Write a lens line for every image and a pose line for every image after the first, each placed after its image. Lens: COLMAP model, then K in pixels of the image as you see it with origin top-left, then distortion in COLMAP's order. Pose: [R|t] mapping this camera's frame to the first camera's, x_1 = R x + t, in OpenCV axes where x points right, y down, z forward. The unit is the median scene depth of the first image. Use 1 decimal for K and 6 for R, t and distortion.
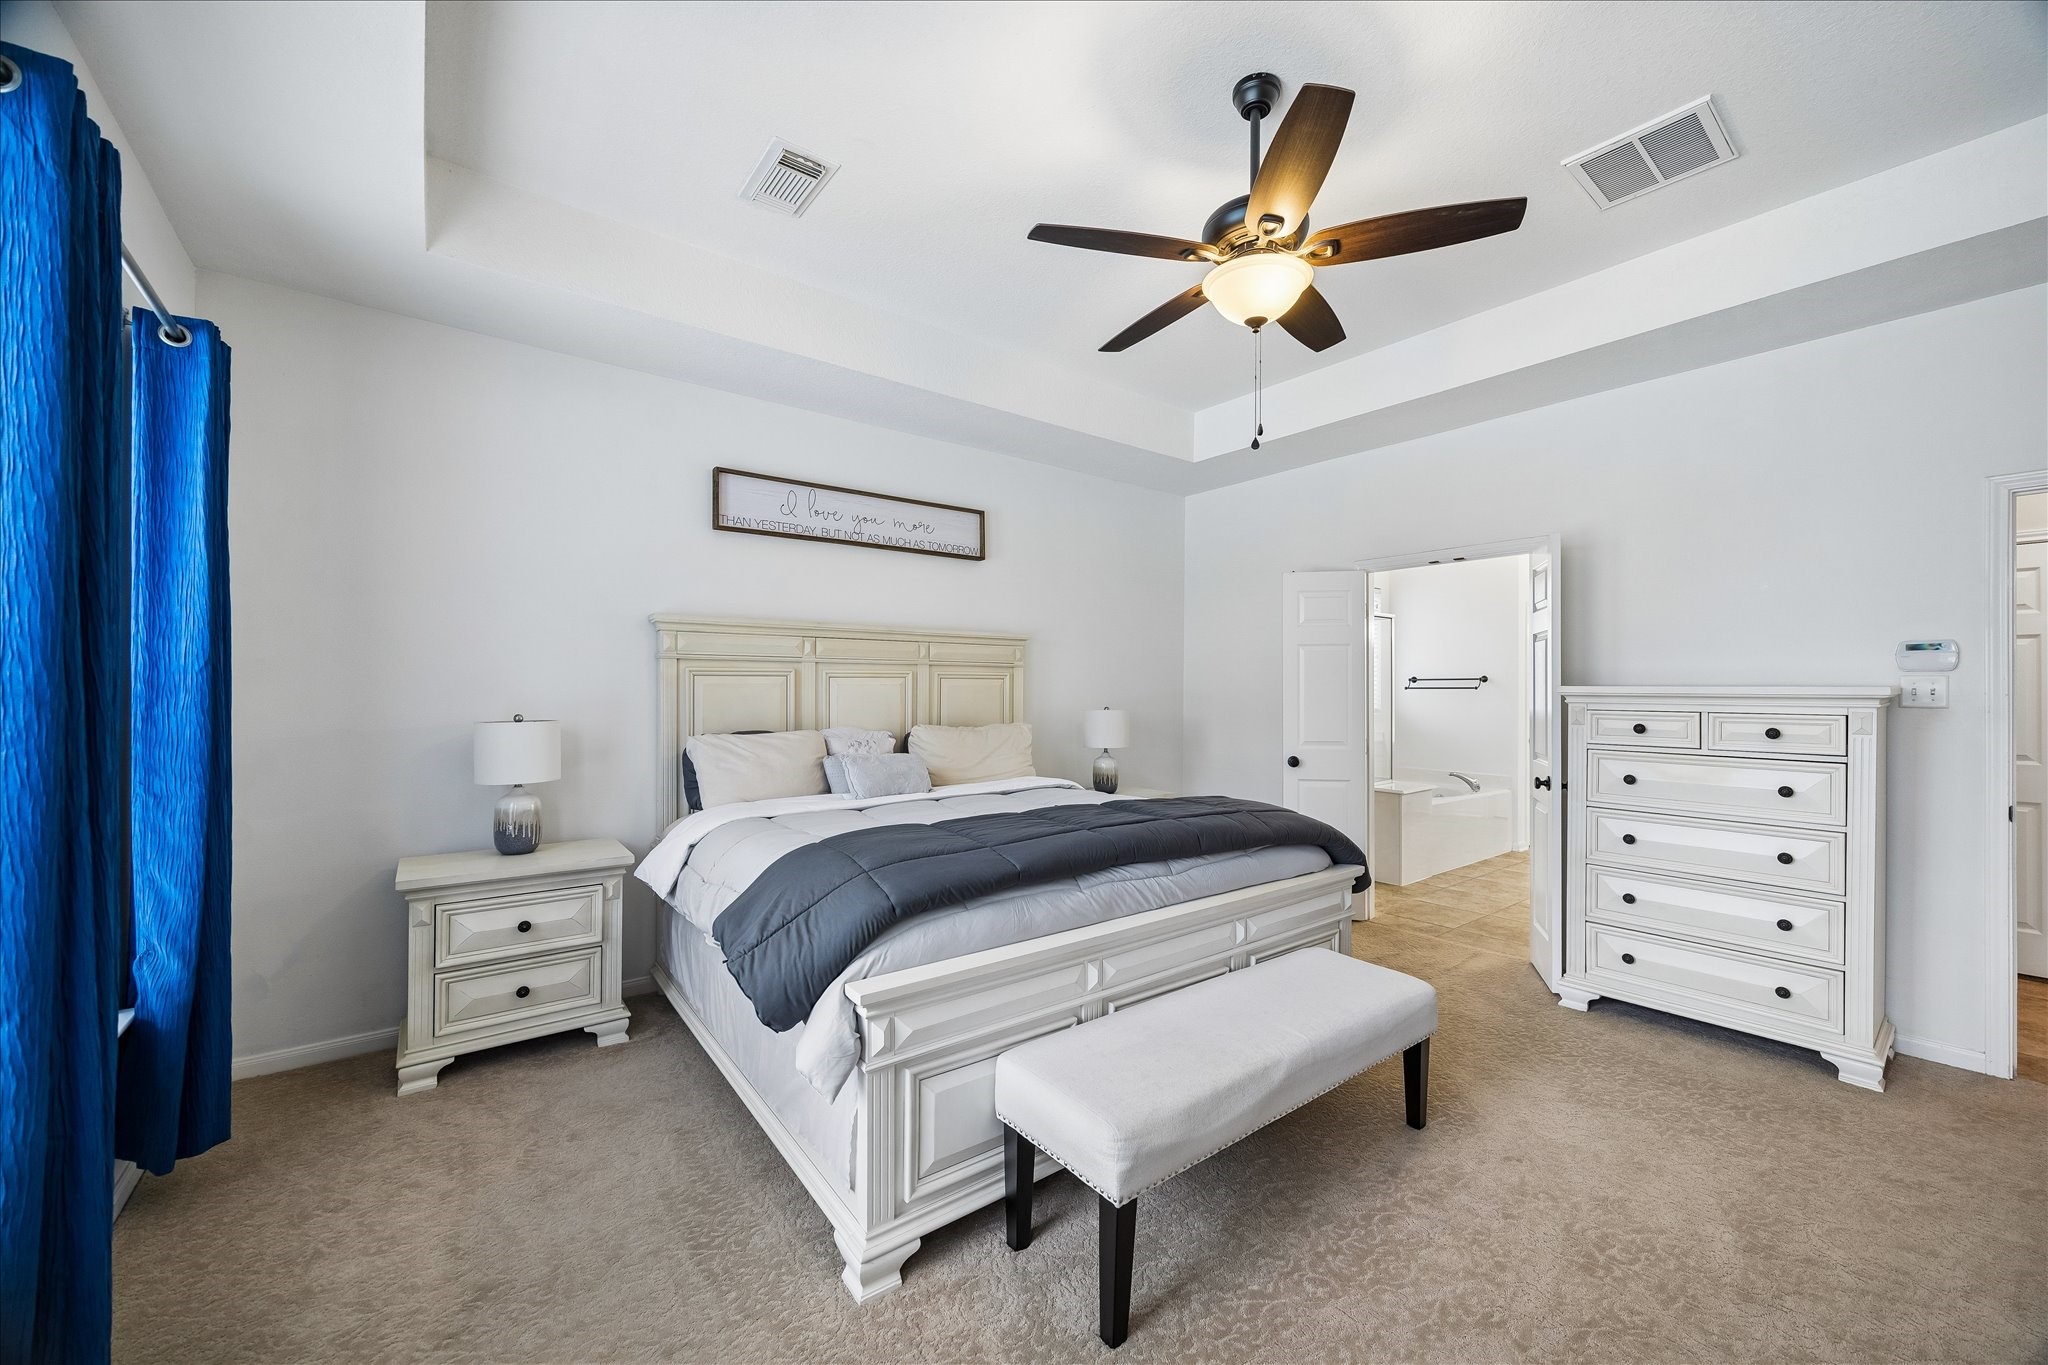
lens RADIAL K [[807.1, 0, 1027.4], [0, 807.1, 642.0], [0, 0, 1]] dist [-0.025492, 0.000016]
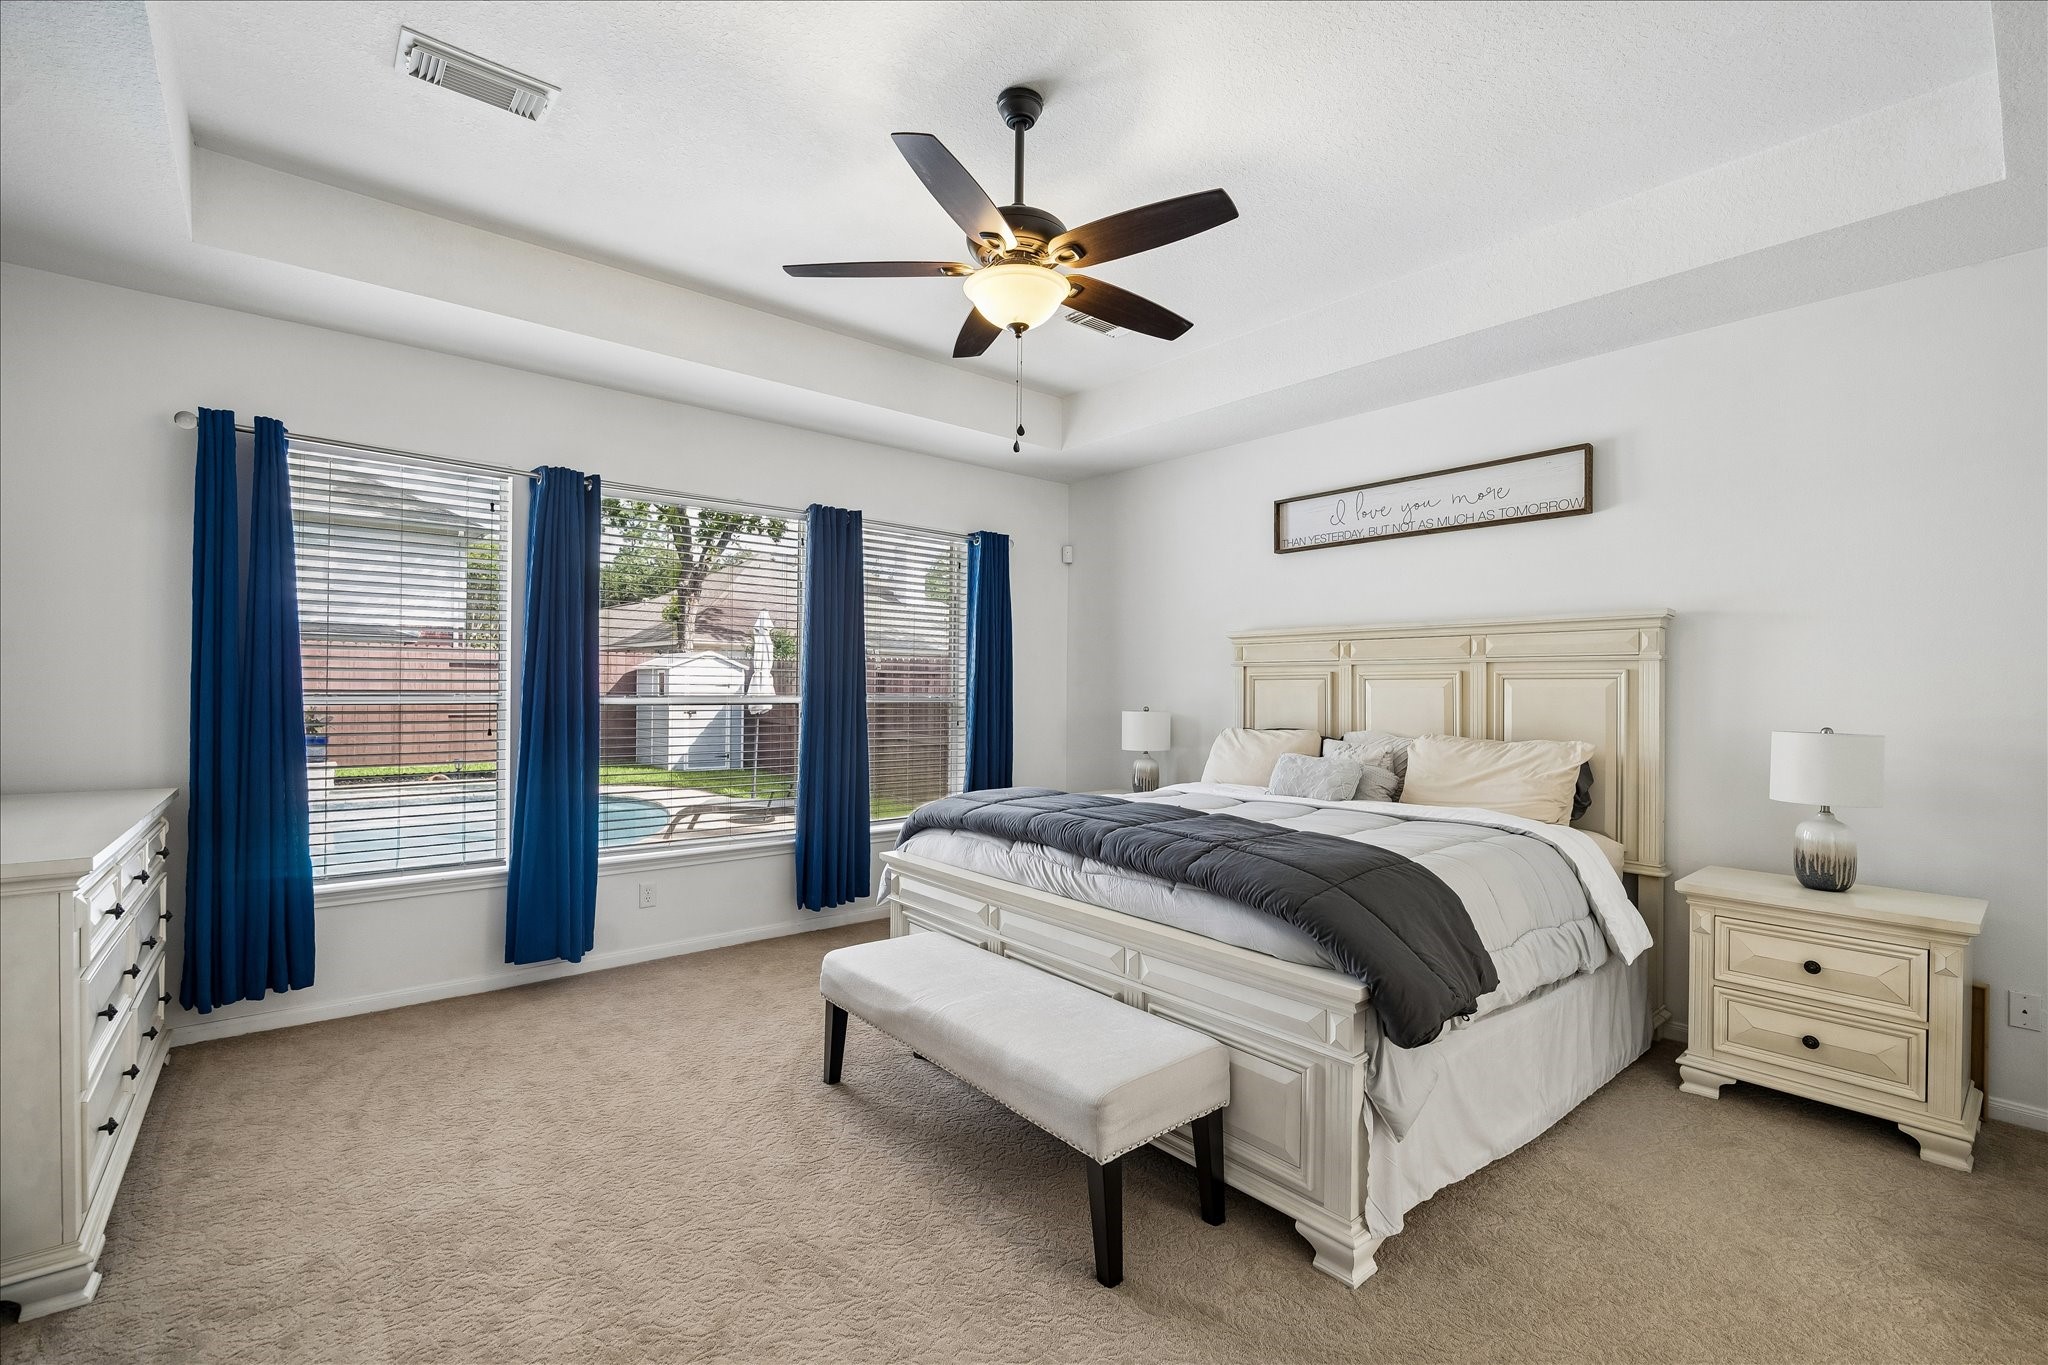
lens RADIAL K [[798.8, 0, 1033.0], [0, 798.8, 685.7], [0, 0, 1]] dist [0.001048, 0.000047]
pose [[0.089808, -0.001257, -0.995958, 0.641495], [0.055921, 0.998428, 0.003782, 0.023256], [0.994388, -0.056035, 0.089737, 0.461608]]
